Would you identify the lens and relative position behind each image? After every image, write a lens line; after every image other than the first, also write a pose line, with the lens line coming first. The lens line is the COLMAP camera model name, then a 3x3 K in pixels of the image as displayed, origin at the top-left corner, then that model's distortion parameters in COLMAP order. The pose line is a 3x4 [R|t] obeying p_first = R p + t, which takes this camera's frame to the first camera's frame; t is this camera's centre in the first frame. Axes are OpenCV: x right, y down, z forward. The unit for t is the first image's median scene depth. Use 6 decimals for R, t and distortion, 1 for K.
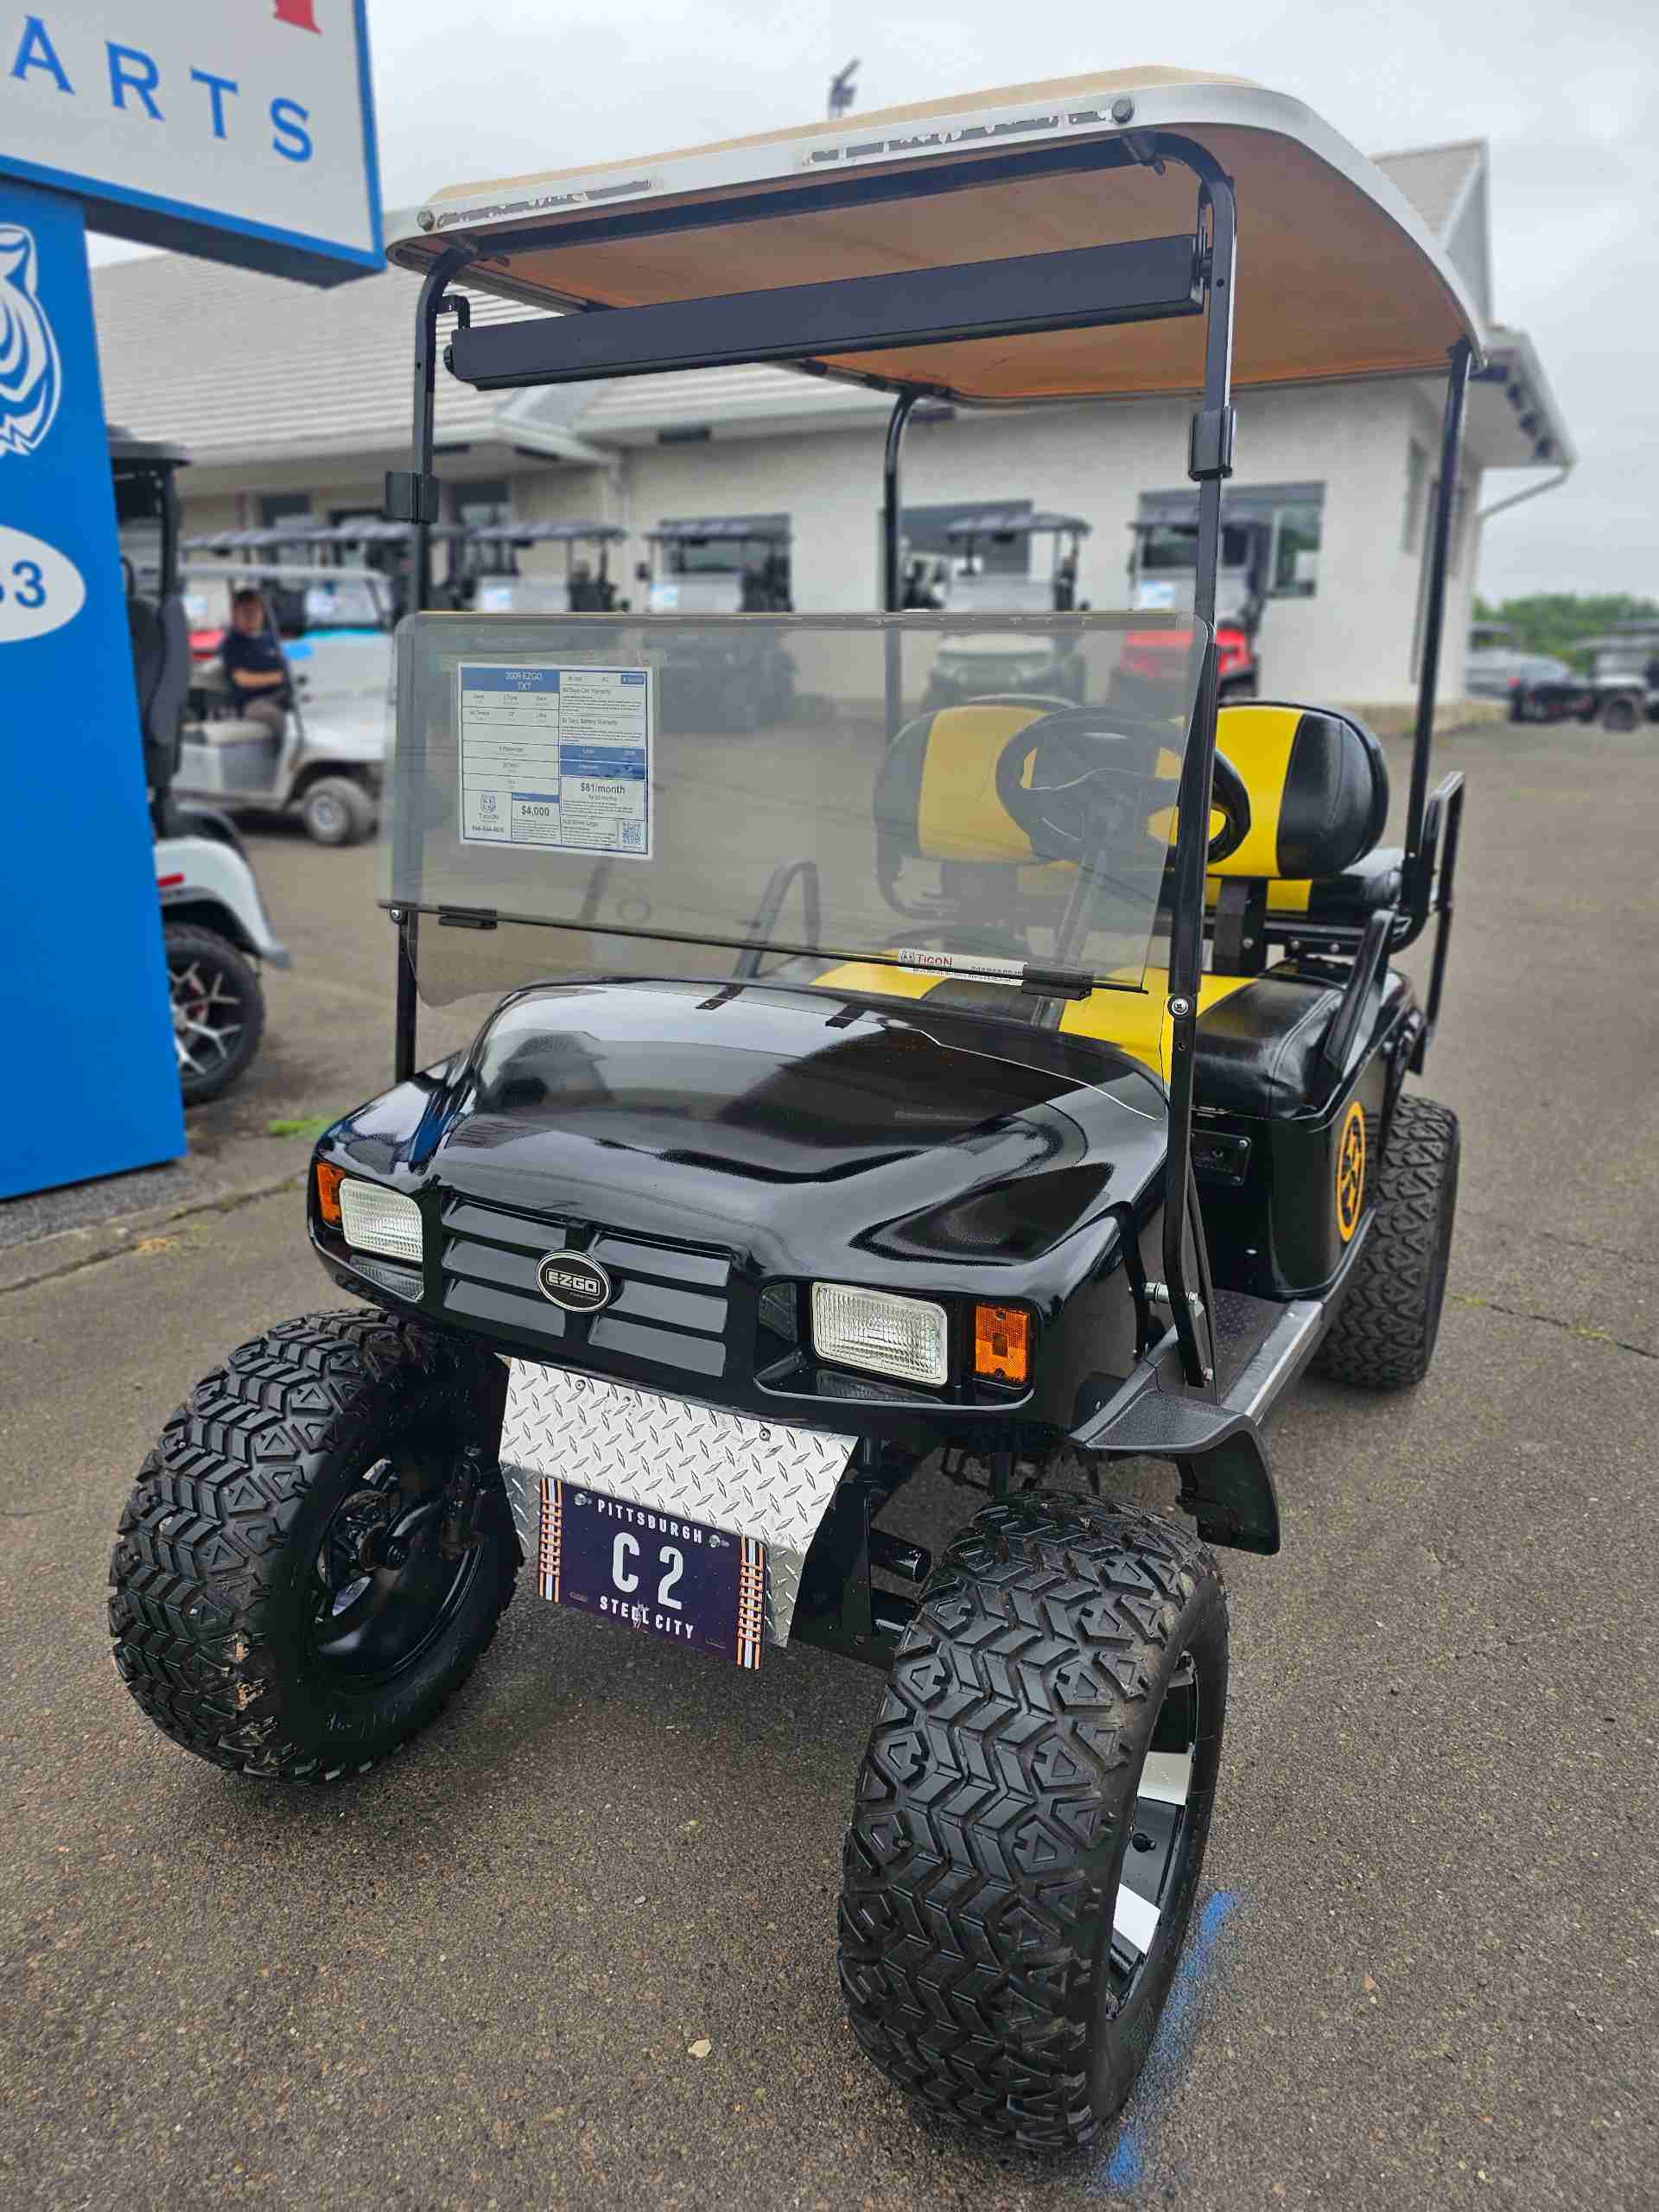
lens RADIAL K [[1499.9, 0, 823.5], [0, 1499.9, 1082.9], [0, 0, 1]] dist [0.035563, -0.034388]
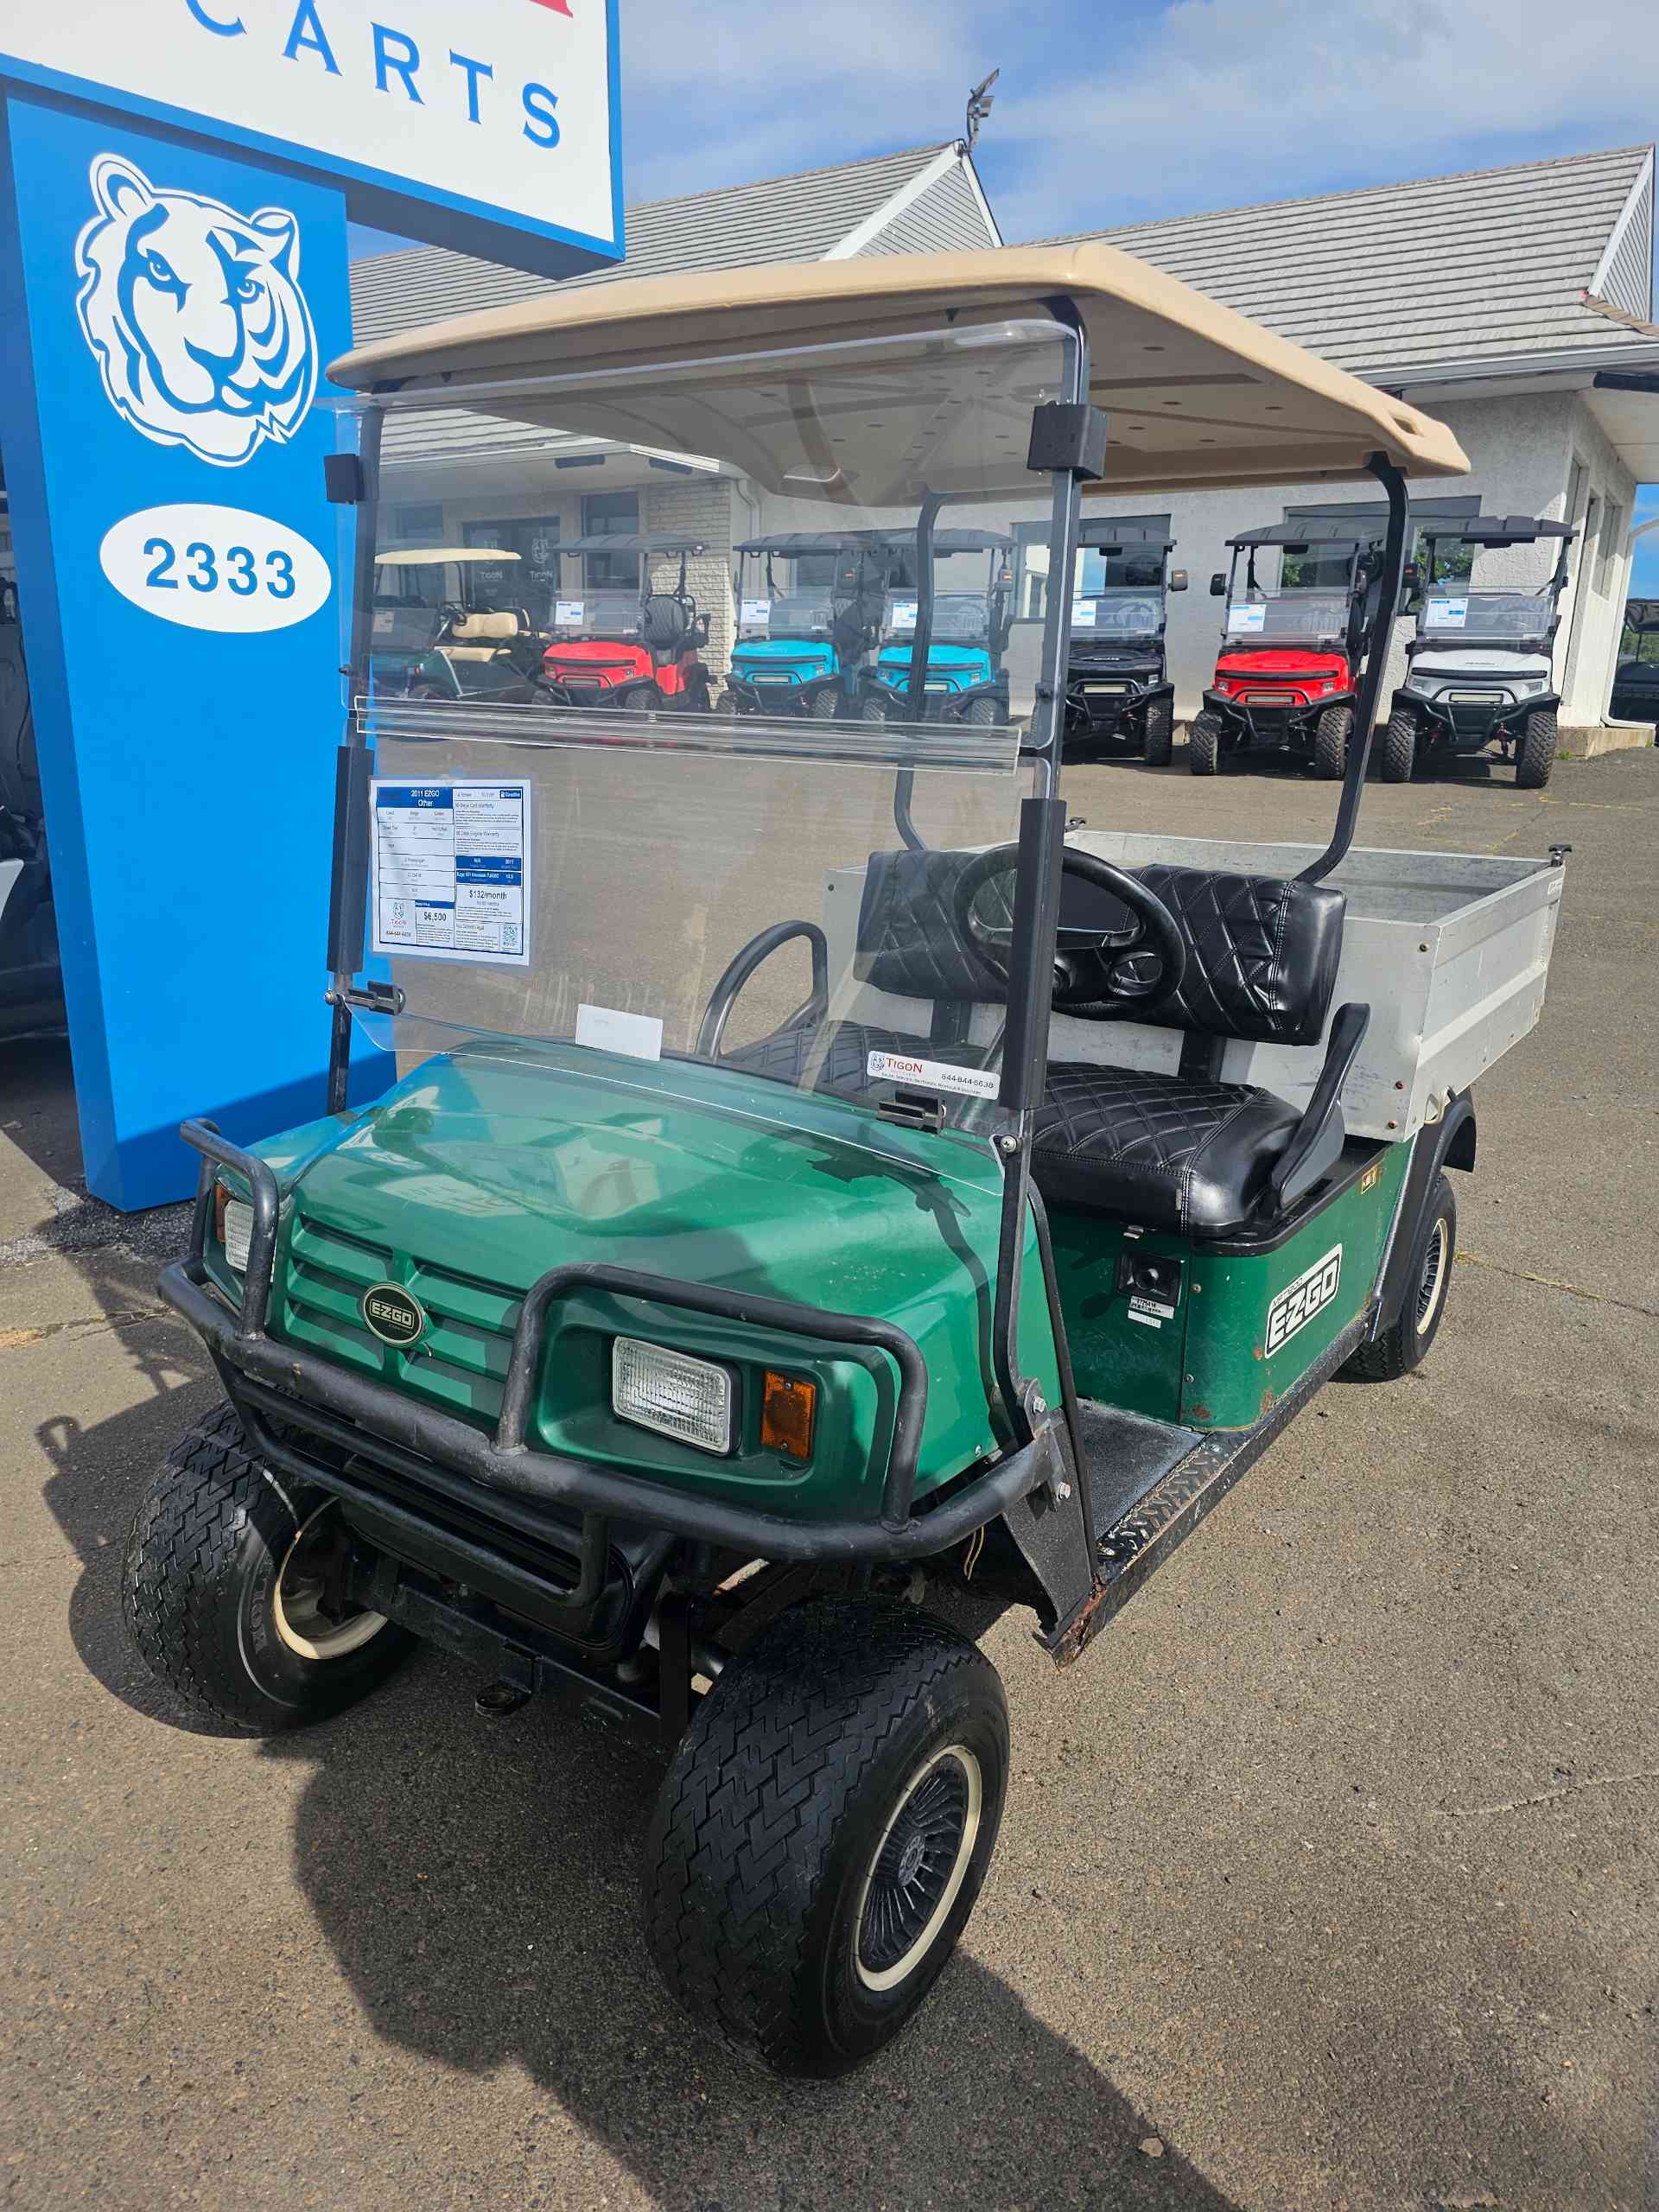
lens RADIAL K [[1499.9, 0, 817.7], [0, 1499.9, 1098.7], [0, 0, 1]] dist [0.035563, -0.034388]
pose [[0.998337, 0.024991, -0.051948, -0.176932], [-0.025134, 0.999682, -0.002085, 0.010670], [0.051879, 0.003387, 0.998648, 0.049980]]
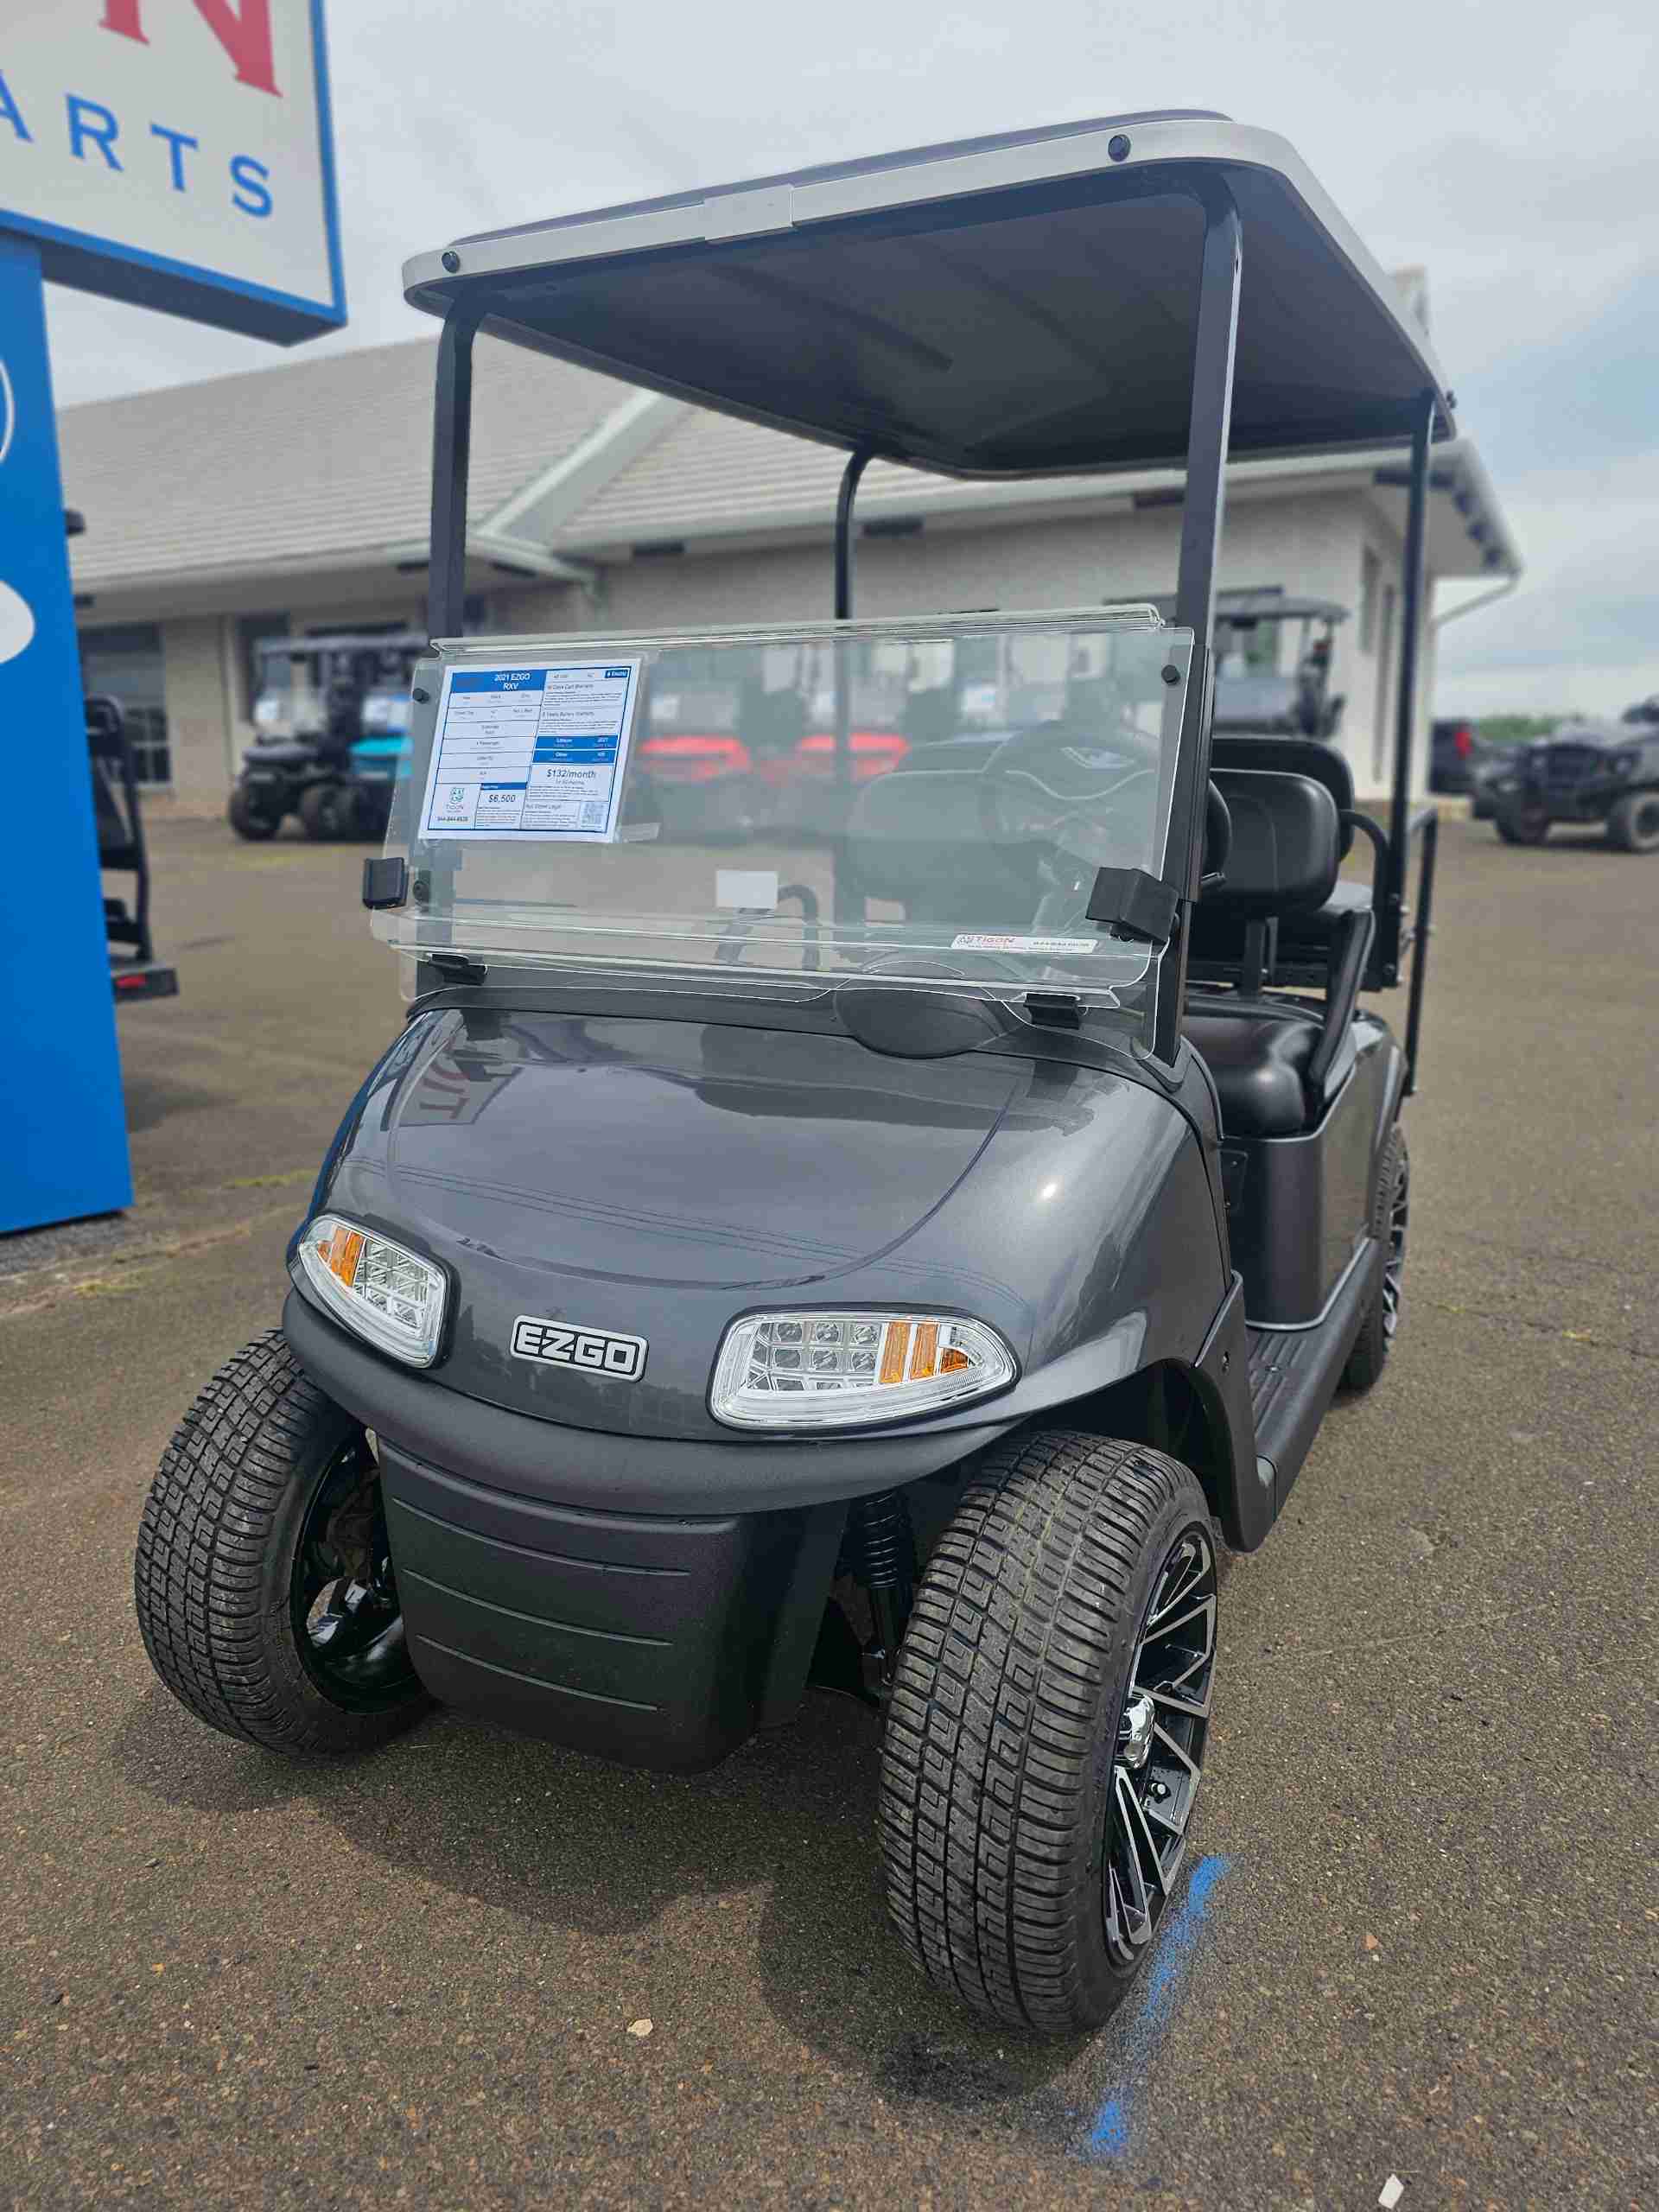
lens RADIAL K [[1499.9, 0, 846.0], [0, 1499.9, 1101.8], [0, 0, 1]] dist [0.035563, -0.034388]
pose [[0.999556, -0.017139, 0.024363, 0.019502], [0.018830, 0.997304, -0.070927, 0.103400], [-0.023082, 0.071355, 0.997184, 0.037215]]
